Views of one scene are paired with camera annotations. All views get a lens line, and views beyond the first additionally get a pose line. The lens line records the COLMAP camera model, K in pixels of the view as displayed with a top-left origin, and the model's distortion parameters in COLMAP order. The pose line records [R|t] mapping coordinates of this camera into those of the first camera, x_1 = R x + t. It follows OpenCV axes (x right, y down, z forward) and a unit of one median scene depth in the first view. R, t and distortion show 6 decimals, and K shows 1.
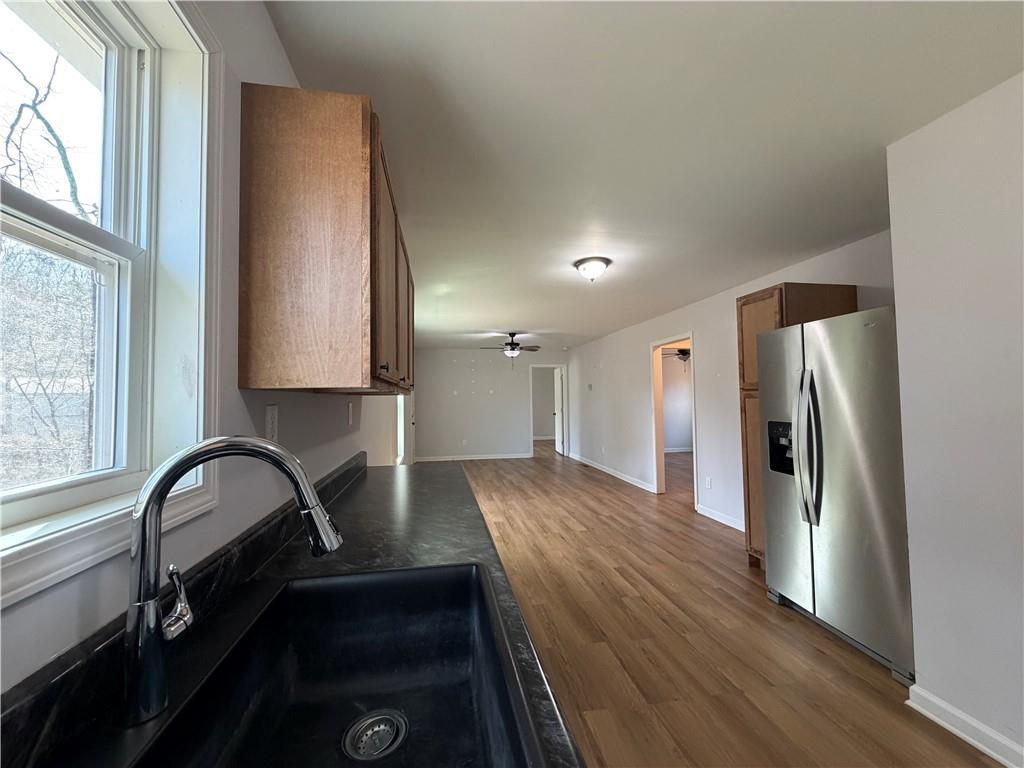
lens RADIAL K [[408.2, 0, 507.7], [0, 408.2, 383.1], [0, 0, 1]] dist [-0.000913, 0.000094]
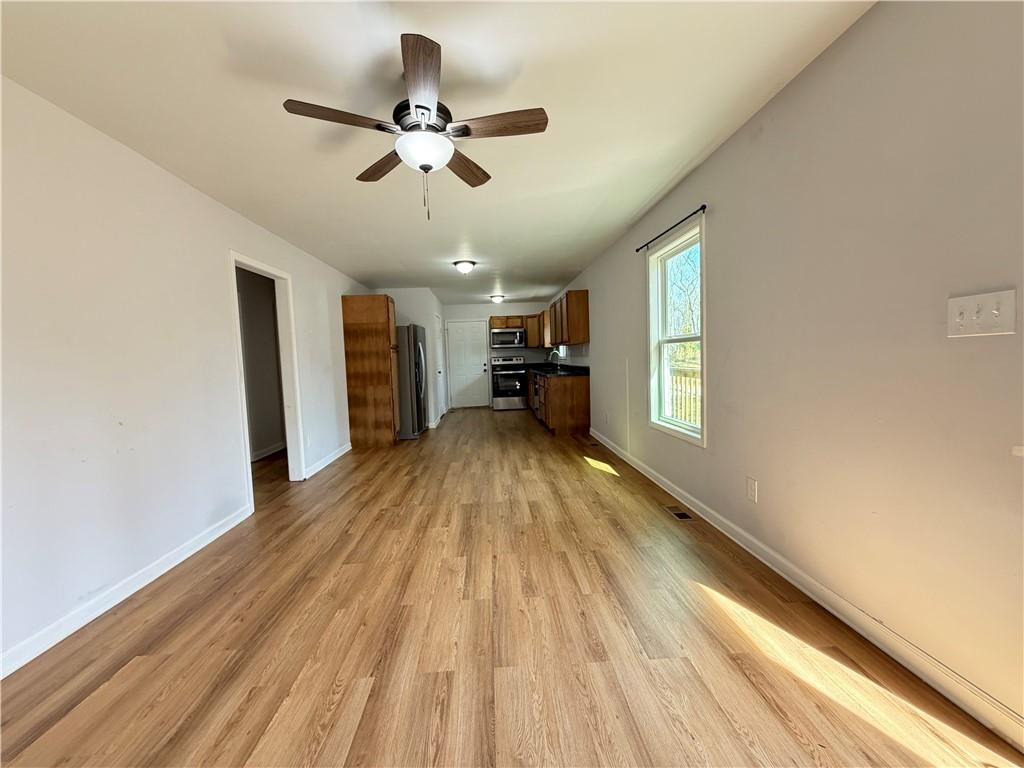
lens RADIAL K [[408.2, 0, 507.7], [0, 408.2, 383.1], [0, 0, 1]] dist [-0.000913, 0.000094]
pose [[-0.991077, 0.041300, 0.126730, -0.121499], [0.044419, 0.998773, 0.021888, 0.125872], [-0.125671, 0.027322, -0.991696, 2.221437]]
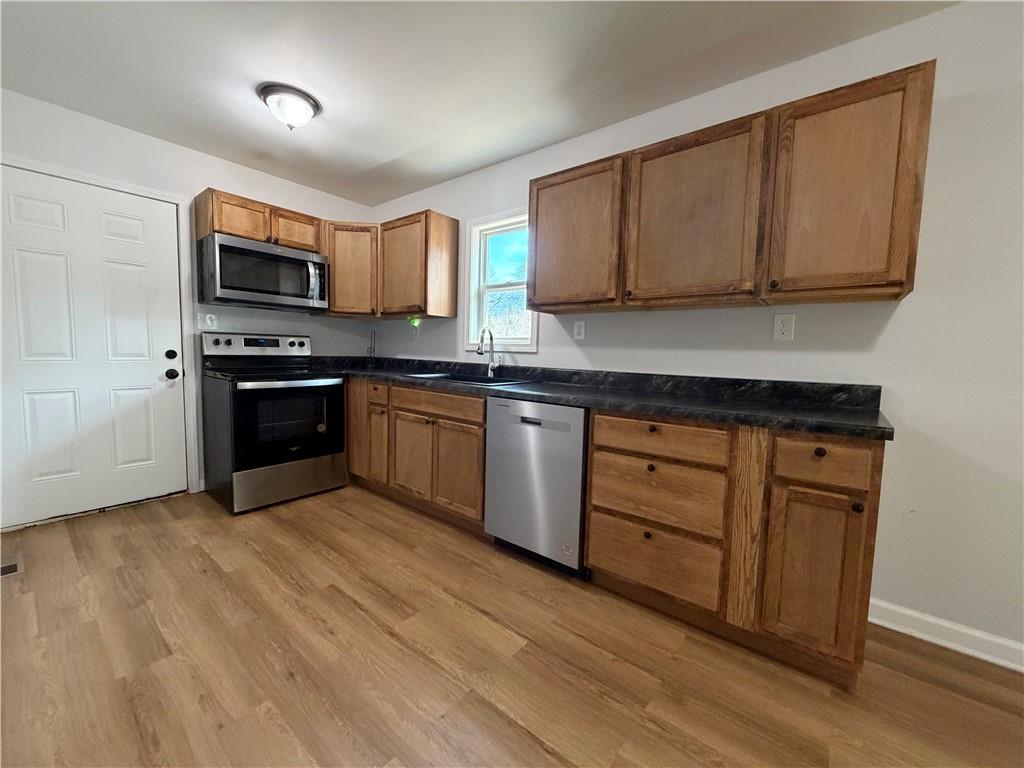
lens RADIAL K [[408.2, 0, 507.7], [0, 408.2, 383.1], [0, 0, 1]] dist [-0.000913, 0.000094]
pose [[-0.754512, 0.046753, -0.654619, 0.348942], [0.011197, 0.998231, 0.058389, 0.077829], [0.656191, 0.036725, -0.753701, 0.724229]]
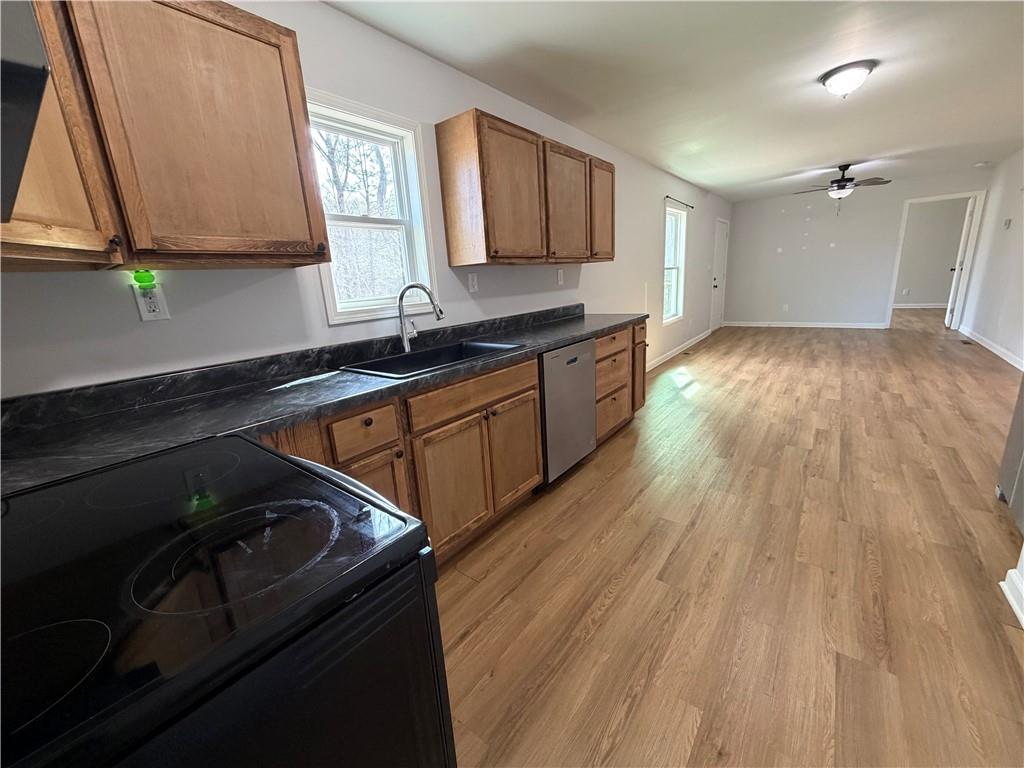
lens RADIAL K [[408.2, 0, 507.7], [0, 408.2, 383.1], [0, 0, 1]] dist [-0.000913, 0.000094]
pose [[0.666919, 0.154216, -0.728996, 0.378580], [0.083888, 0.956589, 0.279107, 0.007636], [0.740393, -0.247296, 0.625031, -0.117464]]
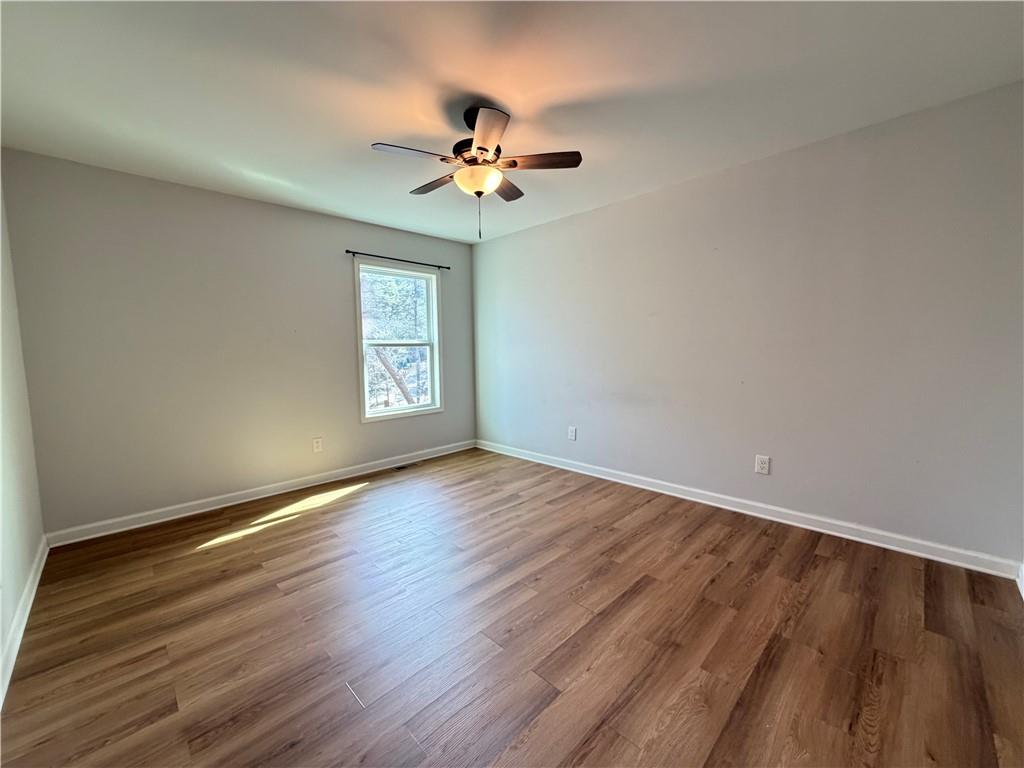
lens RADIAL K [[408.2, 0, 507.7], [0, 408.2, 383.1], [0, 0, 1]] dist [-0.000913, 0.000094]
pose [[0.566592, 0.075568, -0.820526, 0.710171], [0.041003, 0.991967, 0.119671, 0.054649], [0.822978, -0.101448, 0.558941, 0.956156]]
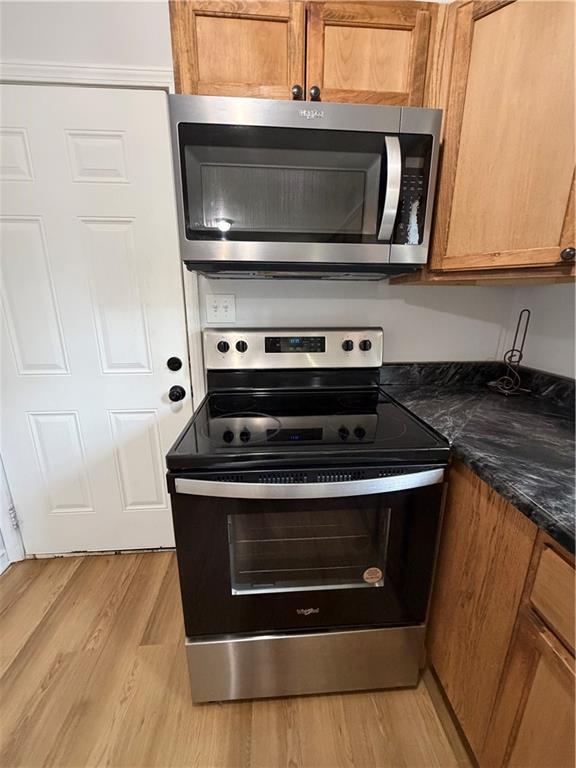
lens RADIAL K [[307.0, 0, 290.3], [0, 307.0, 382.1], [0, 0, 1]] dist [-0.002308, -0.000325]
pose [[-0.994906, -0.013848, 0.099854, 0.155255], [0.007577, 0.977447, 0.211043, 0.009451], [-0.100525, 0.210725, -0.972363, 0.119375]]
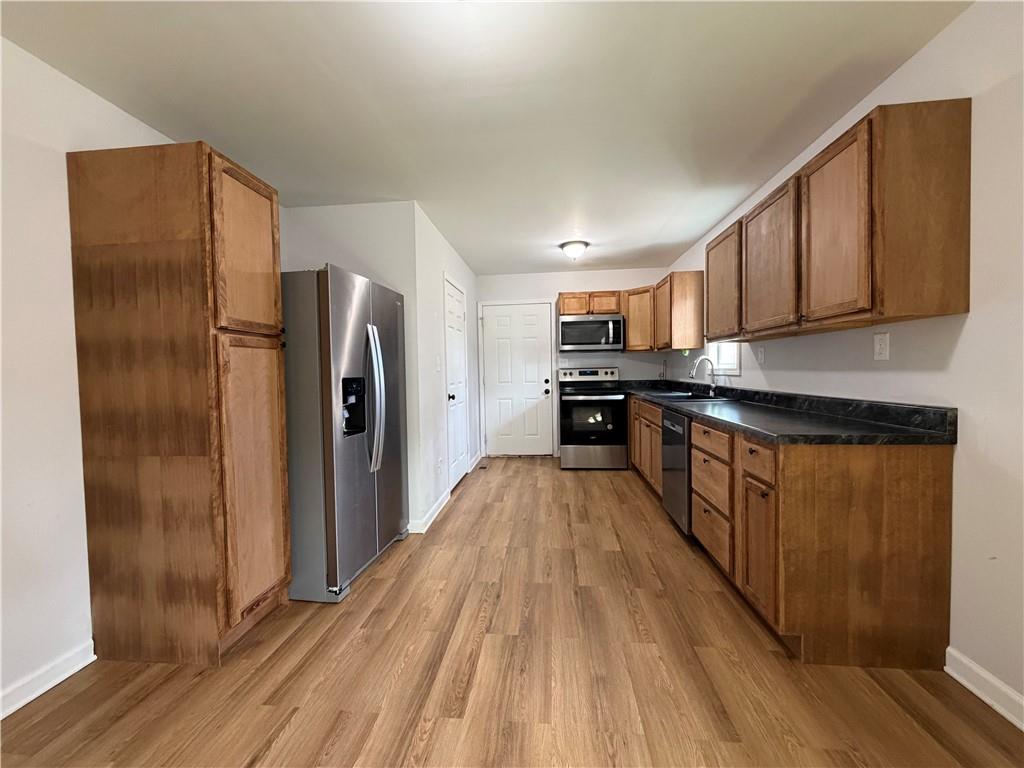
lens RADIAL K [[408.2, 0, 507.7], [0, 408.2, 383.1], [0, 0, 1]] dist [-0.000913, 0.000094]
pose [[-0.960112, 0.024836, 0.278511, 0.065944], [0.022618, 0.999682, -0.011172, 0.081229], [-0.278699, -0.004427, -0.960368, 1.149820]]
